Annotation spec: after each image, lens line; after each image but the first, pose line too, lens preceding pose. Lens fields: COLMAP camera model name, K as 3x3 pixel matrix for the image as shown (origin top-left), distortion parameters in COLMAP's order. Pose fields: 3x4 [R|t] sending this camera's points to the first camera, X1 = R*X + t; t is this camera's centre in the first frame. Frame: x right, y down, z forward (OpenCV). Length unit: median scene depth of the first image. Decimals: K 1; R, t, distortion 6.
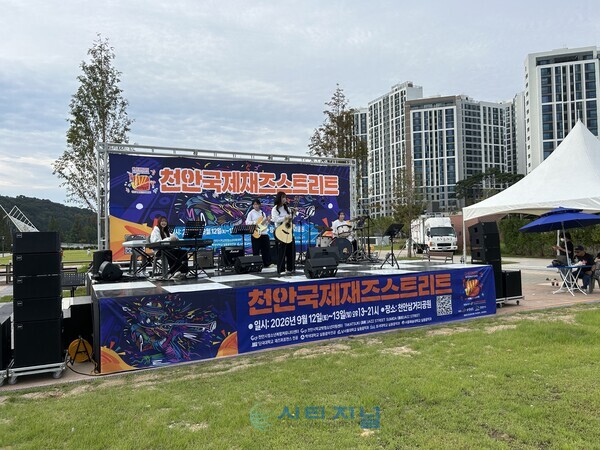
lens RADIAL K [[447.3, 0, 299.8], [0, 447.3, 229.9], [0, 0, 1]] dist [0.024836, -0.005688]
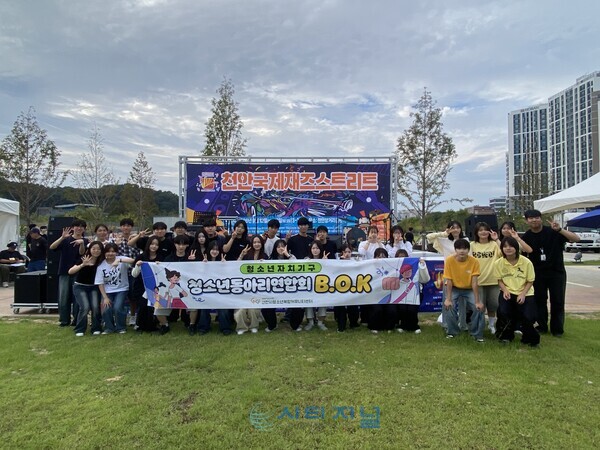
lens RADIAL K [[374.6, 0, 299.2], [0, 374.6, 219.3], [0, 0, 1]] dist [0.016394, -0.012553]
pose [[0.901238, 0.013330, -0.433119, 0.323924], [-0.016976, 0.999846, -0.004552, 0.002151], [0.432991, 0.011455, 0.901325, 0.086141]]
